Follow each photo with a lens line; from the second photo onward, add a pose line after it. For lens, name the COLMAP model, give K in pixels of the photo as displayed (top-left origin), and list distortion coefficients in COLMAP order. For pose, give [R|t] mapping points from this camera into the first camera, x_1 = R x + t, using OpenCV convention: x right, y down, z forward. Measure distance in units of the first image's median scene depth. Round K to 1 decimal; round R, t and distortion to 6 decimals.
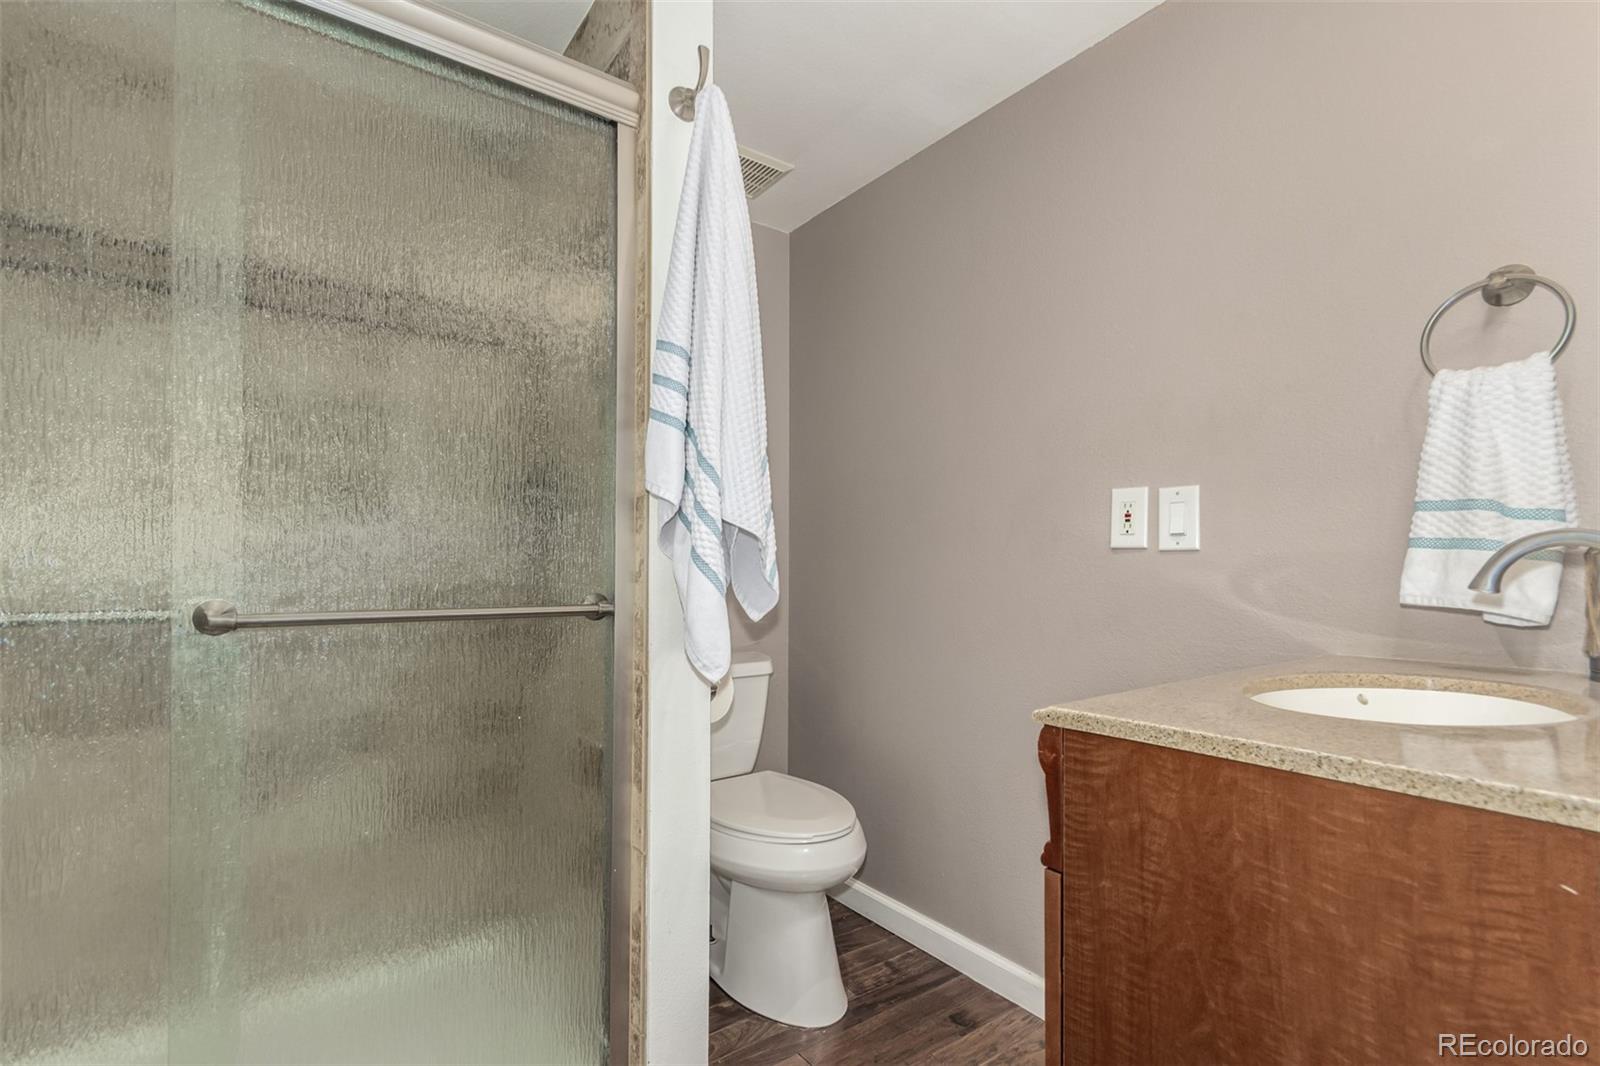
lens RADIAL K [[754.8, 0, 794.3], [0, 754.8, 541.8], [0, 0, 1]] dist [0.009385, -0.002353]
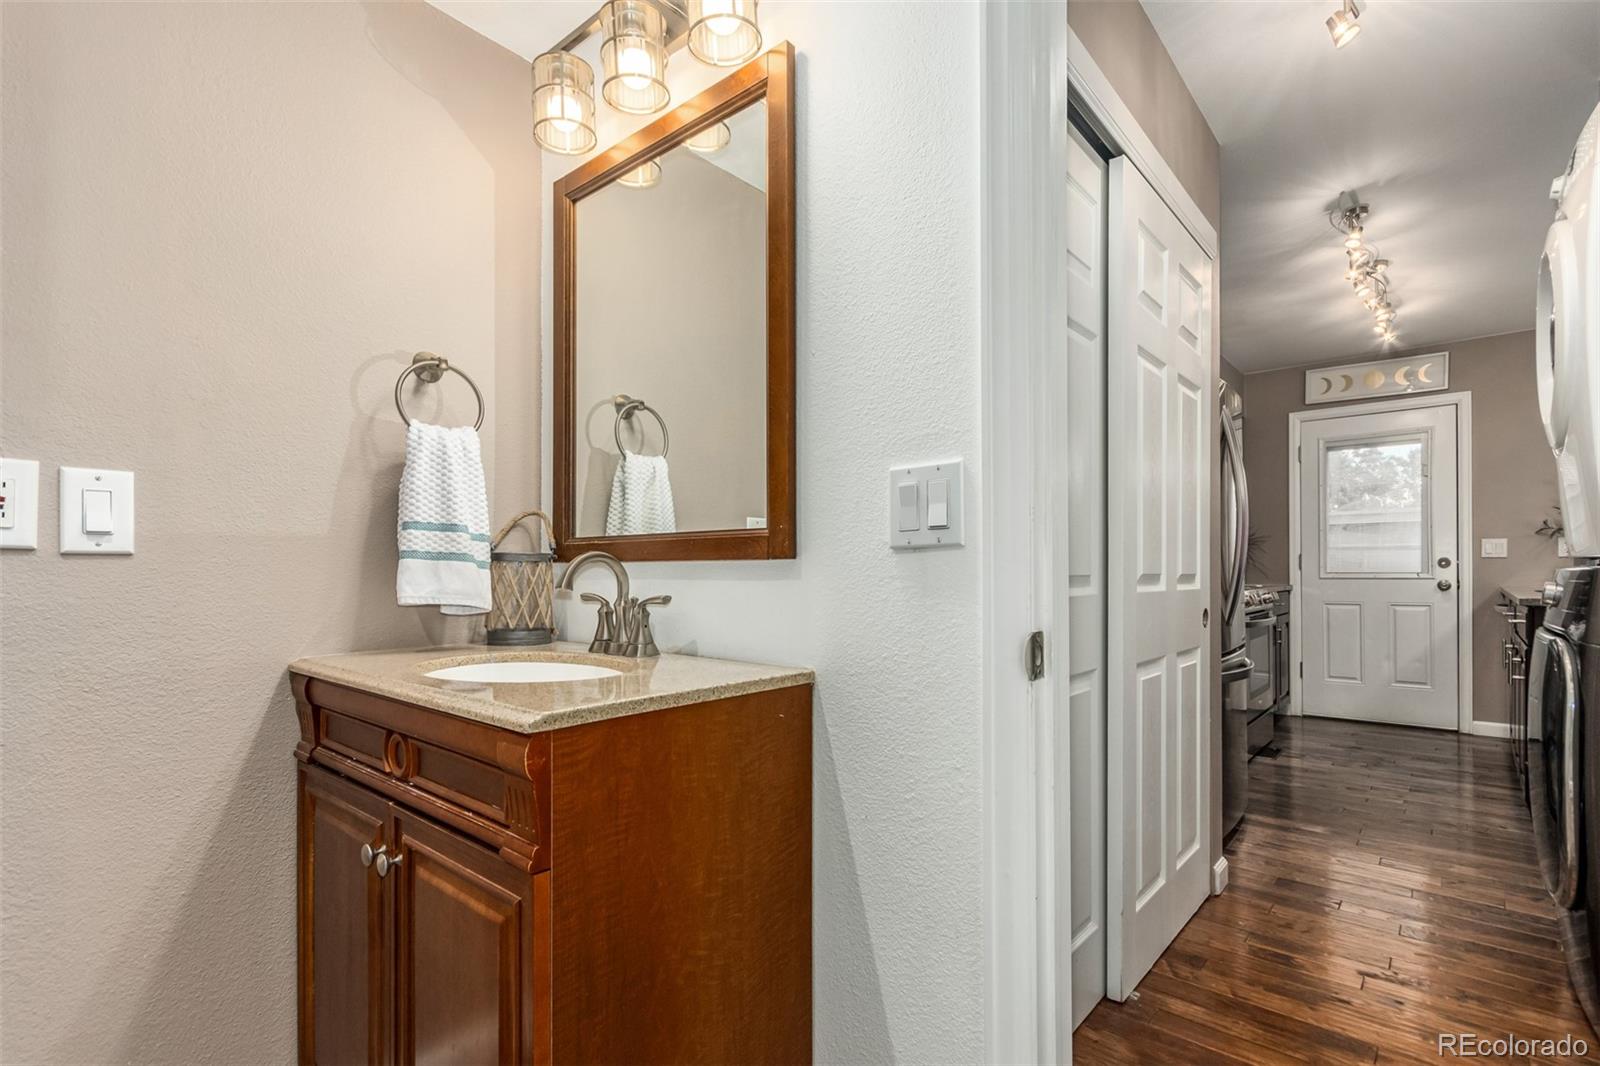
lens RADIAL K [[754.8, 0, 794.2], [0, 754.8, 562.7], [0, 0, 1]] dist [0.009385, -0.002353]
pose [[-0.219743, 0.008736, 0.975519, -0.594260], [-0.030827, 0.999398, -0.015894, 0.016637], [-0.975071, -0.033565, -0.219342, 0.728429]]
